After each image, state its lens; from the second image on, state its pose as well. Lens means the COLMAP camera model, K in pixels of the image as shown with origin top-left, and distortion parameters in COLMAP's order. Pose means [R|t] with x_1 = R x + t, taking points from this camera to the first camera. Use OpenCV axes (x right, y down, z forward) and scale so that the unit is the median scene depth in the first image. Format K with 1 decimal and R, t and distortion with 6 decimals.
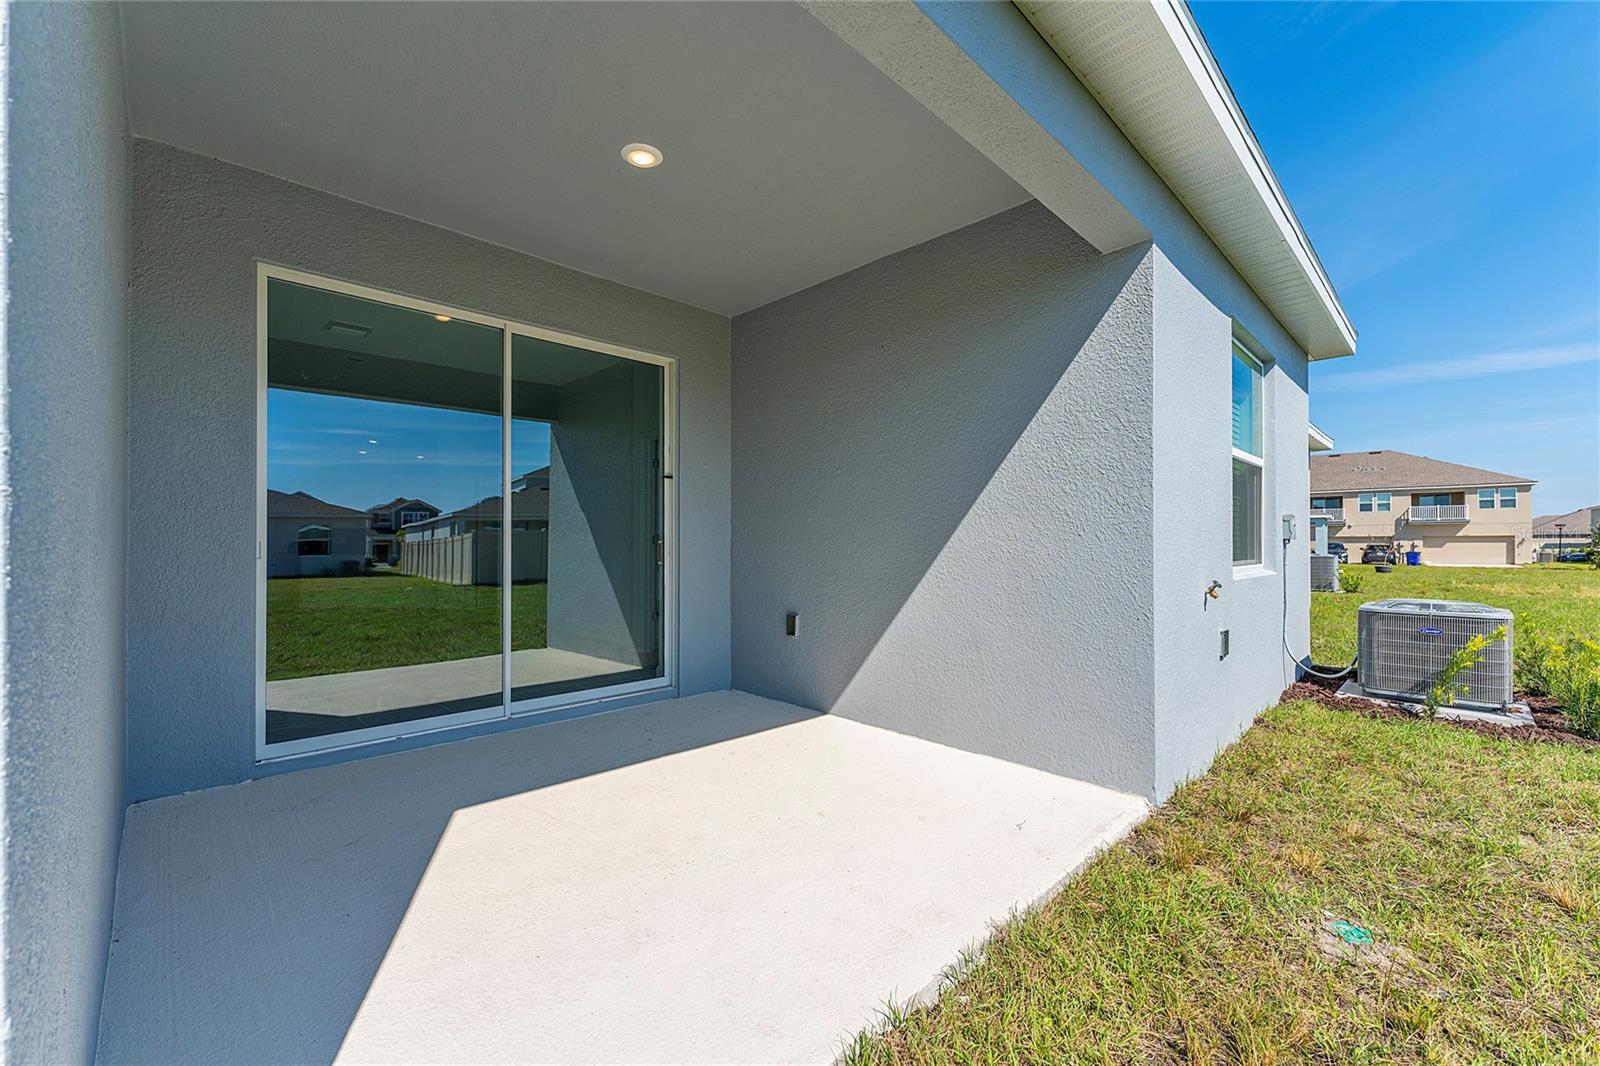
lens RADIAL K [[646.6, 0, 804.4], [0, 646.6, 542.1], [0, 0, 1]] dist [0.001558, 0.000175]
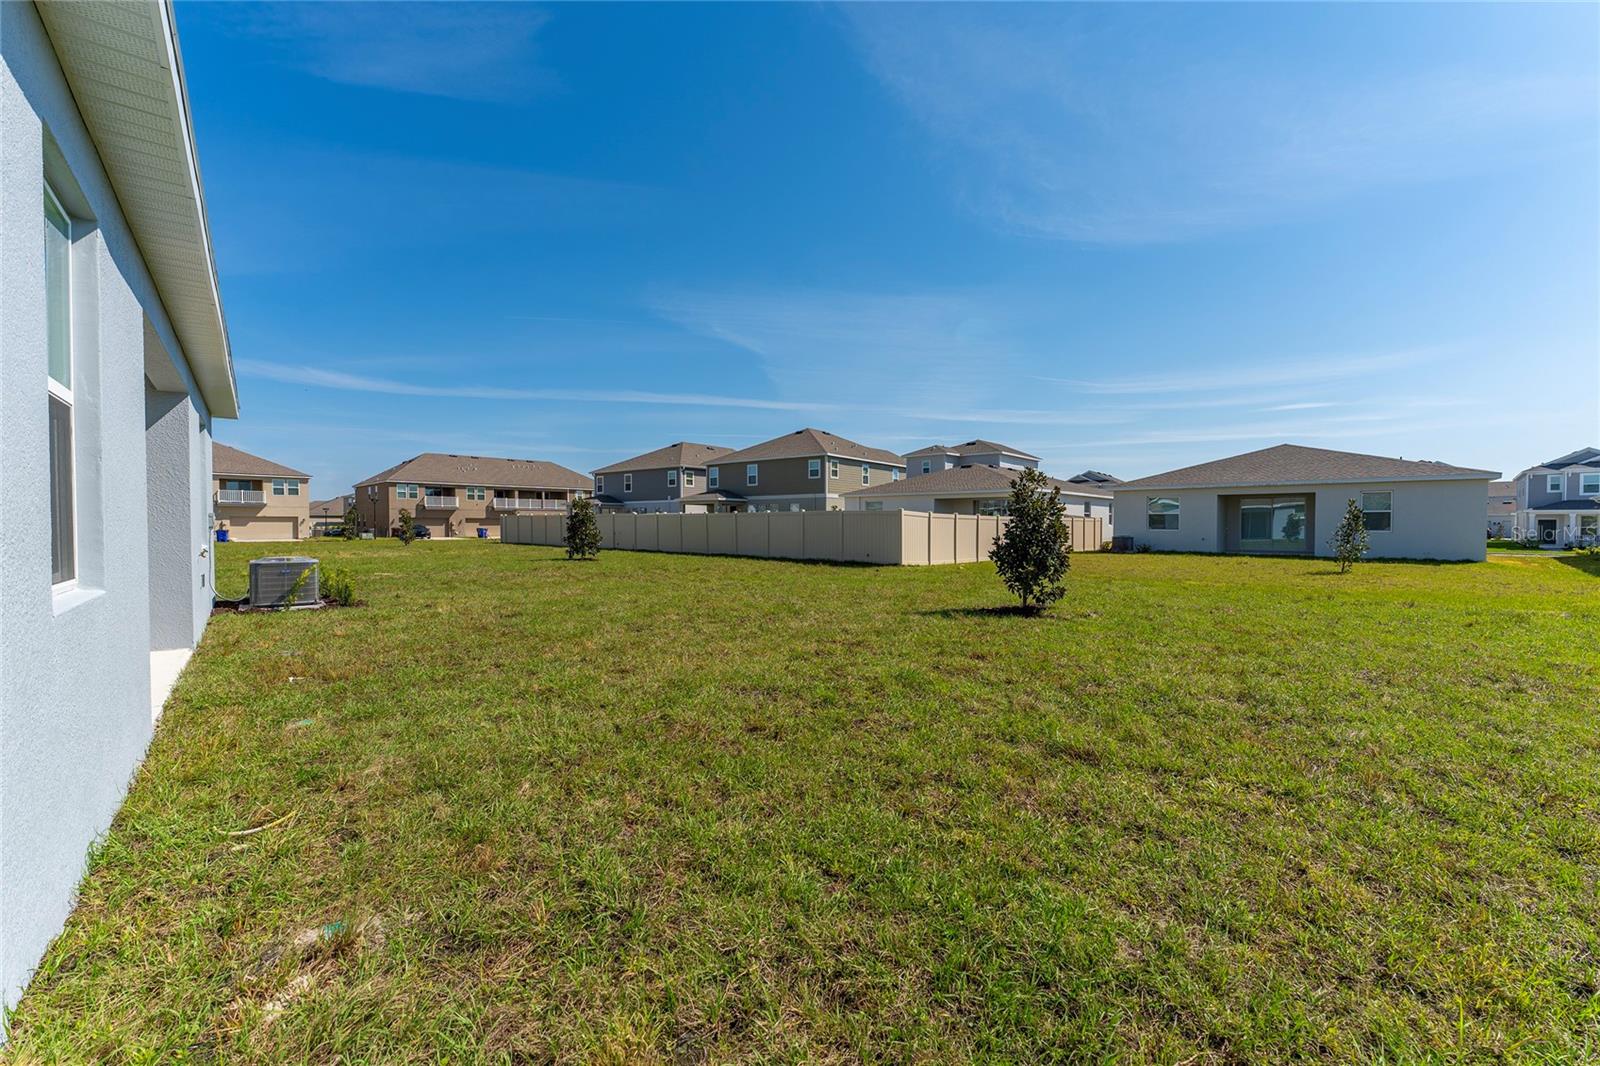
lens RADIAL K [[646.6, 0, 806.8], [0, 646.6, 535.9], [0, 0, 1]] dist [0.001558, 0.000175]
pose [[0.068275, -0.020915, 0.997447, -0.128043], [-0.004360, 0.999764, 0.021262, -0.003401], [-0.997657, -0.005801, 0.068168, -0.104807]]
